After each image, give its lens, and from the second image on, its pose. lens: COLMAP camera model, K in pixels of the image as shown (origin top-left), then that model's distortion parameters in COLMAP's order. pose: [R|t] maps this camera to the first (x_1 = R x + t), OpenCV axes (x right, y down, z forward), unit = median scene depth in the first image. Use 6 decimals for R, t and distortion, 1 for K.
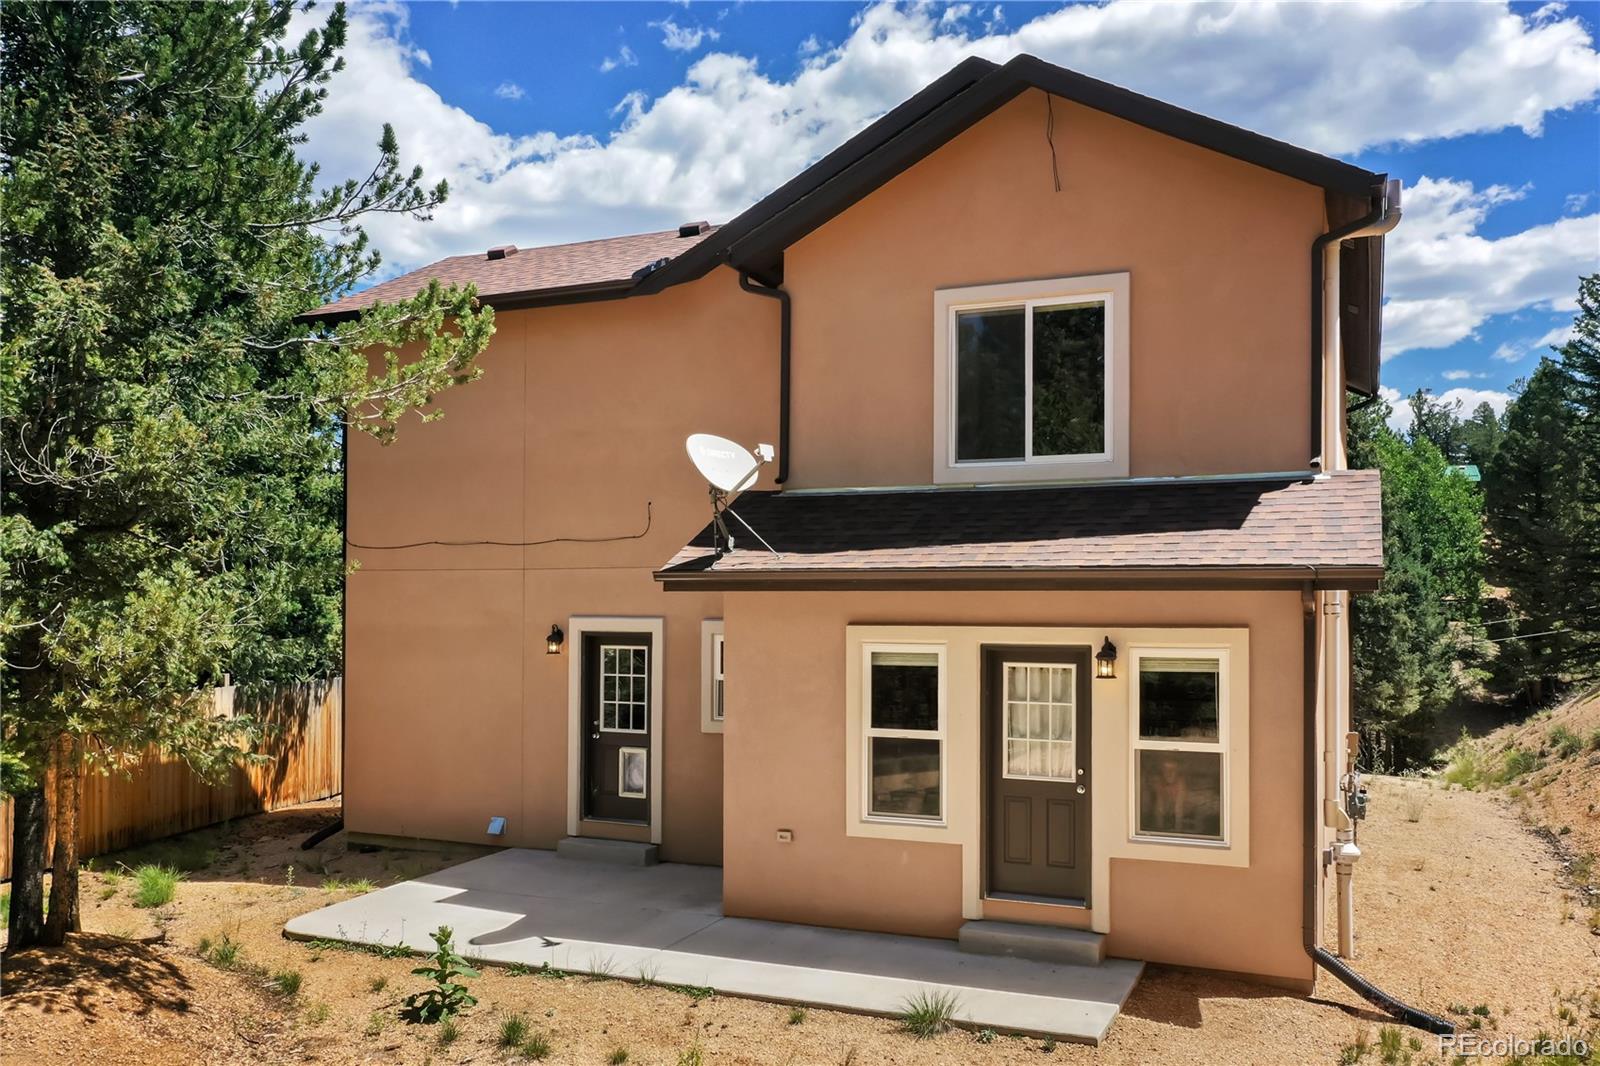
lens RADIAL K [[1281.3, 0, 800.0], [0, 1281.3, 533.0], [0, 0, 1]] dist [0.004139, 0.003656]
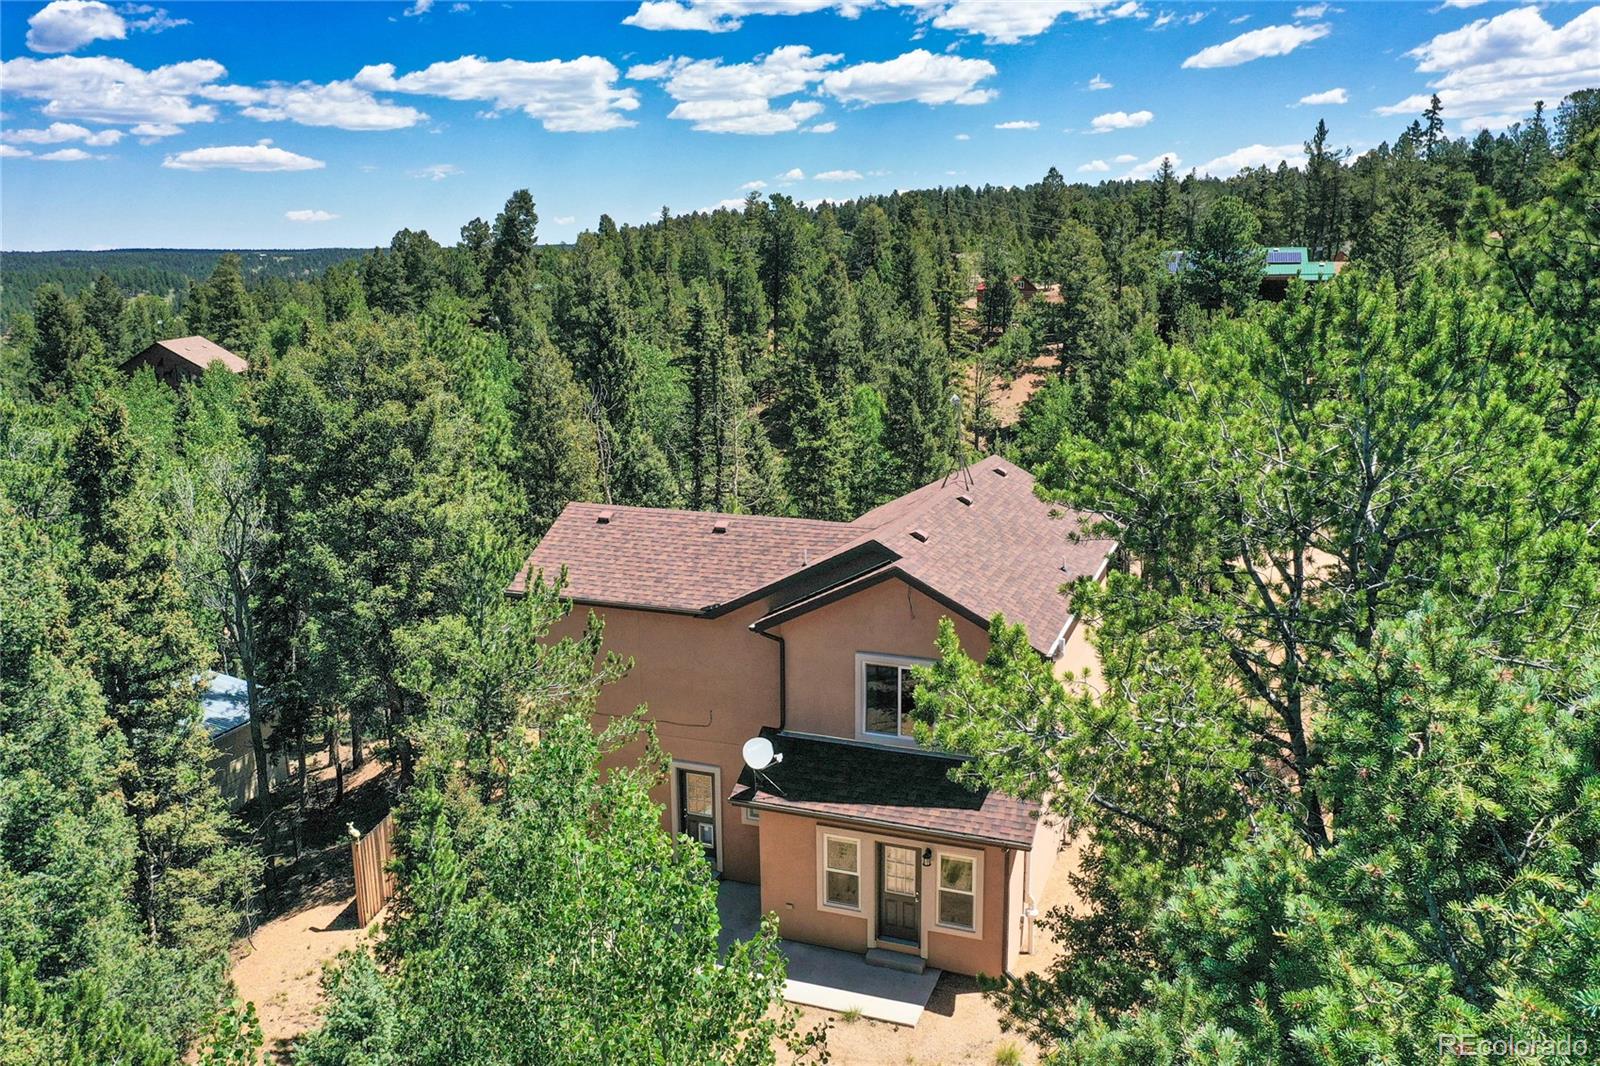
lens RADIAL K [[1281.3, 0, 800.0], [0, 1281.3, 533.0], [0, 0, 1]] dist [0.004139, 0.003656]
pose [[0.998795, -0.034121, 0.035273, -0.054395], [0.022404, 0.956500, 0.290872, -1.095431], [-0.043663, -0.289731, 0.956112, -1.011423]]
